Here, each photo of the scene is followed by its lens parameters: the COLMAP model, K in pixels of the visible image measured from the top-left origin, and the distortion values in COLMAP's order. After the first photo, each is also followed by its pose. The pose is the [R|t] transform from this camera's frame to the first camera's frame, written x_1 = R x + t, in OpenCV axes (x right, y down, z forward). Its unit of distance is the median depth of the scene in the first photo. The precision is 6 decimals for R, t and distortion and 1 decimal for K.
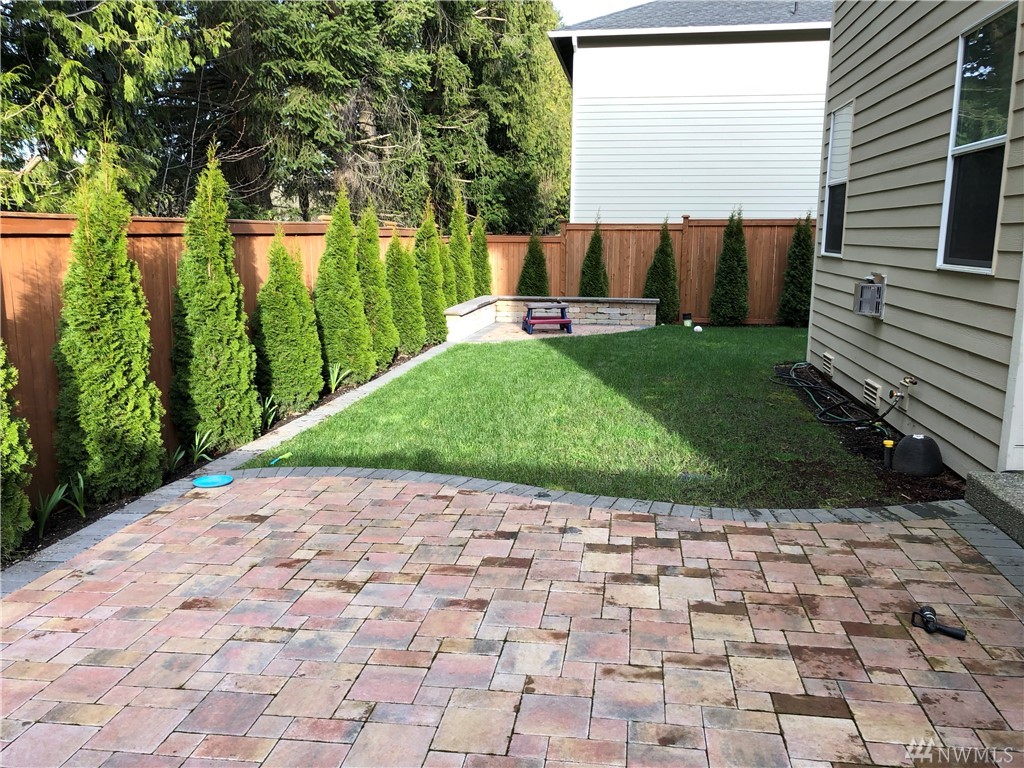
lens RADIAL K [[833.8, 0, 516.2], [0, 833.8, 376.1], [0, 0, 1]] dist [0.040752, -0.022019]
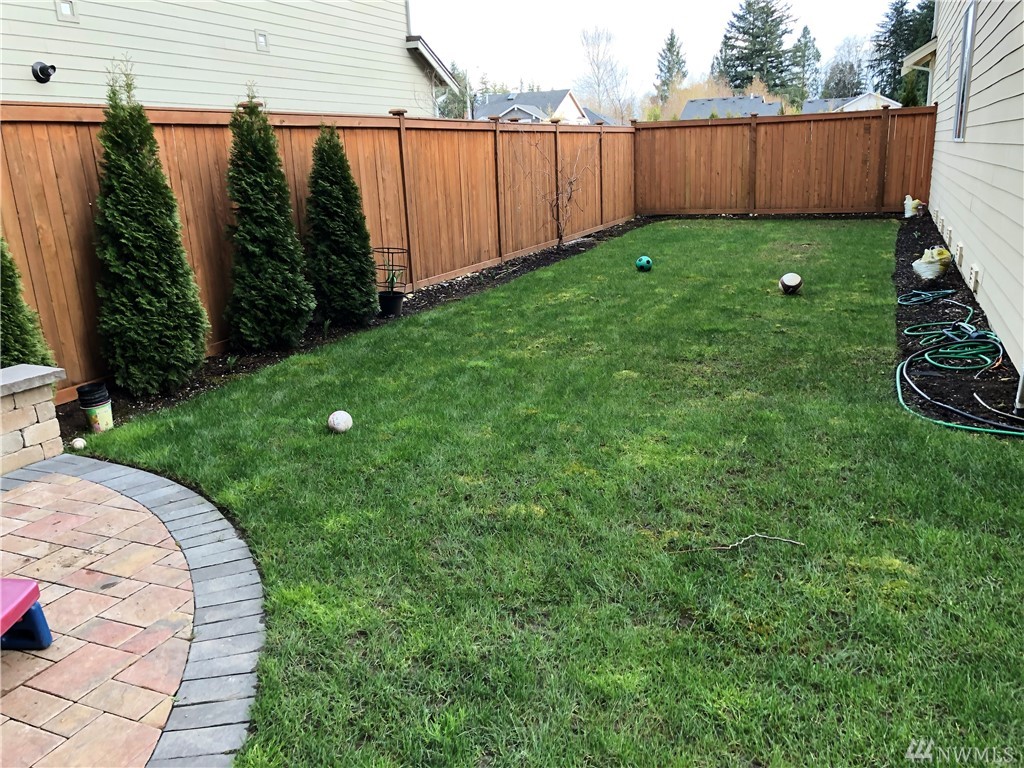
lens RADIAL K [[833.8, 0, 516.2], [0, 833.8, 376.1], [0, 0, 1]] dist [0.040752, -0.022019]
pose [[0.263617, -0.262594, 0.928197, -0.084224], [0.200431, 0.956145, 0.213576, -0.154224], [-0.943575, 0.129737, 0.304688, 0.970667]]
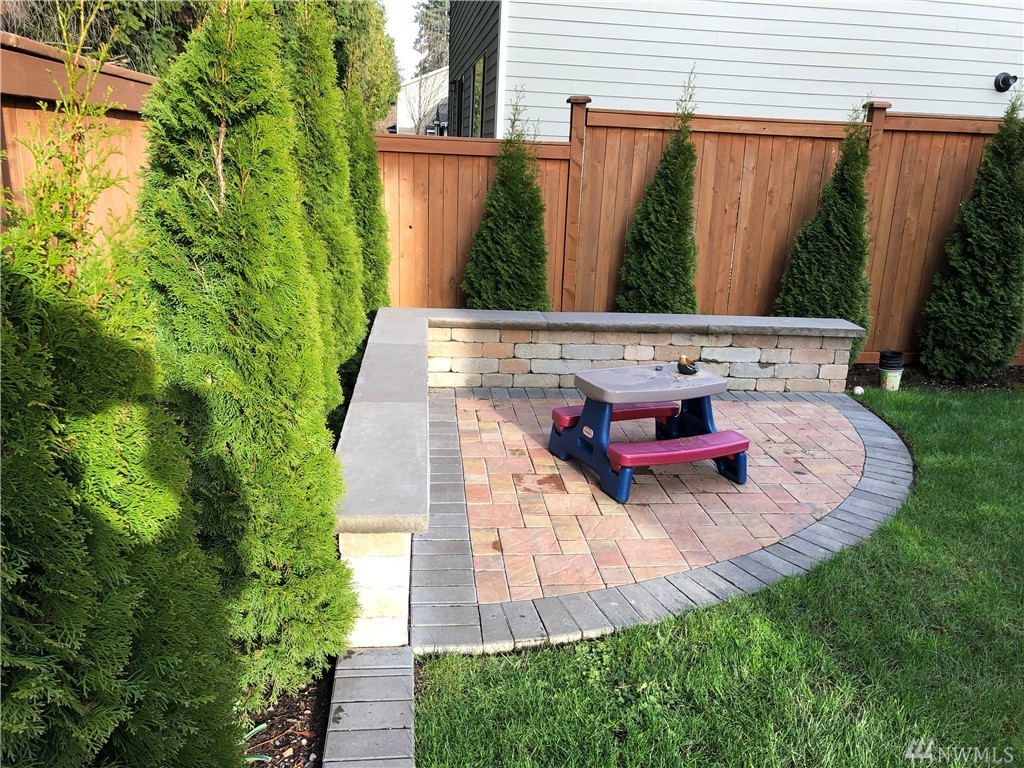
lens RADIAL K [[833.8, 0, 516.2], [0, 833.8, 376.1], [0, 0, 1]] dist [0.040752, -0.022019]
pose [[0.963846, -0.030273, 0.264736, -0.103320], [0.002278, 0.994425, 0.105421, -0.141401], [-0.266451, -0.101007, 0.958541, 0.870769]]
